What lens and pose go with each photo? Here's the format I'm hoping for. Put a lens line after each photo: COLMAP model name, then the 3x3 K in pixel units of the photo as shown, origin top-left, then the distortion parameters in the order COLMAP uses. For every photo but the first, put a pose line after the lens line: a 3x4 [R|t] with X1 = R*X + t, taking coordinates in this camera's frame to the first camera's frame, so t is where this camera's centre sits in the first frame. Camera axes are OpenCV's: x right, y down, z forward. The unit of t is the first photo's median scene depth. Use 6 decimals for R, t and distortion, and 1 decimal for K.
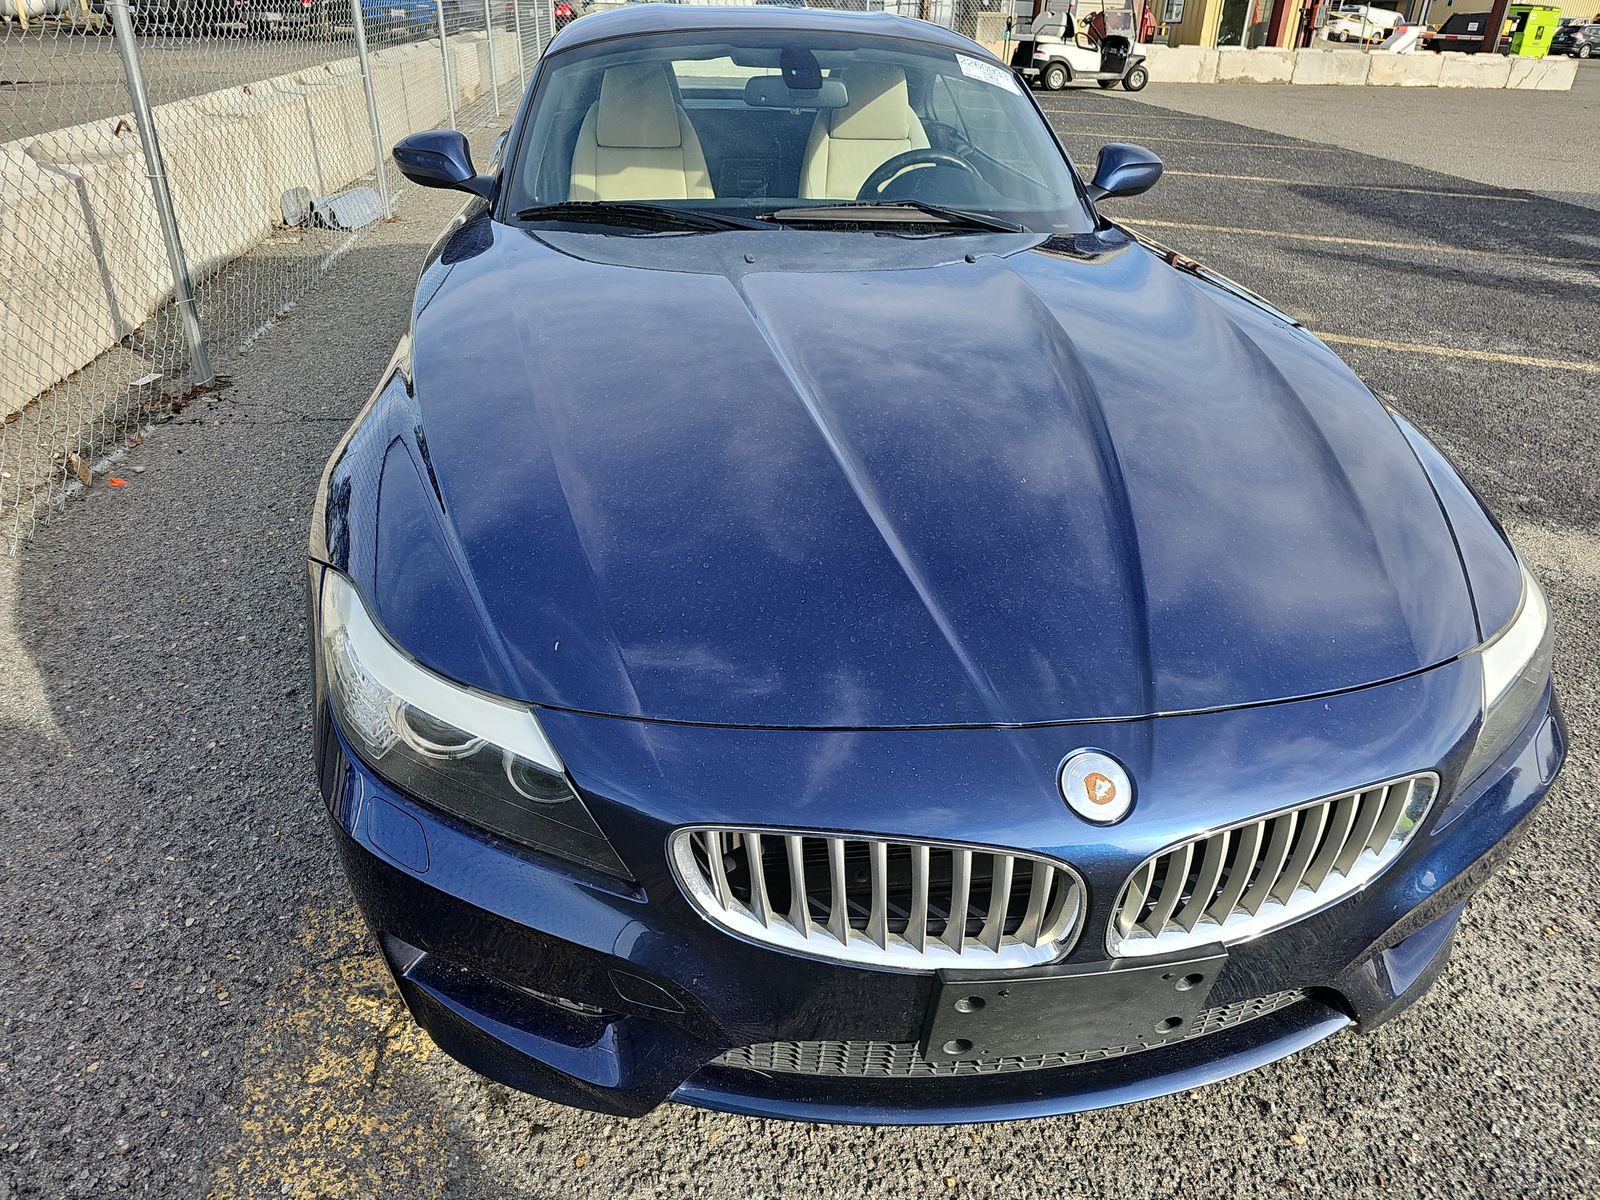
lens RADIAL K [[1062.5, 0, 809.4], [0, 1062.5, 608.7], [0, 0, 1]] dist [0.041779, -0.031264]
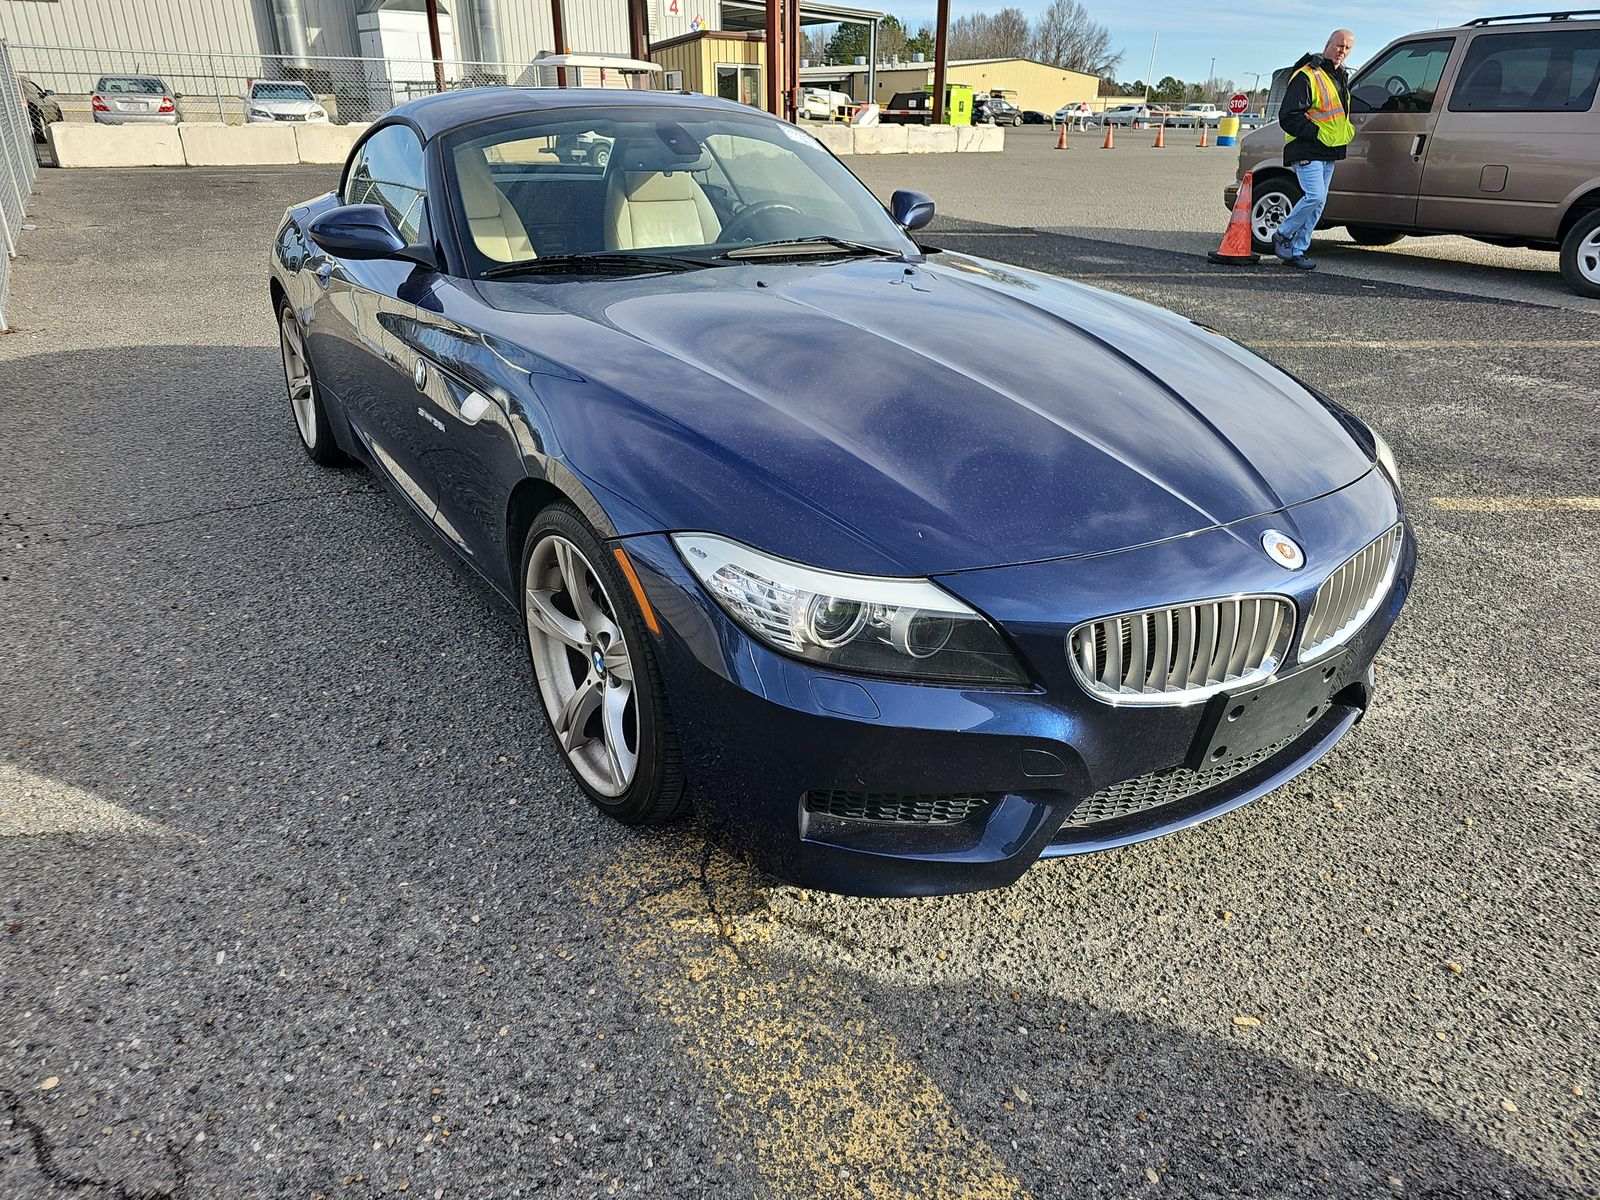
lens RADIAL K [[1062.5, 0, 809.4], [0, 1062.5, 608.7], [0, 0, 1]] dist [0.041779, -0.031264]
pose [[0.913204, -0.193269, 0.358754, -0.454481], [0.215089, 0.976357, -0.021518, 0.064026], [-0.346114, 0.096815, 0.933184, -0.107330]]
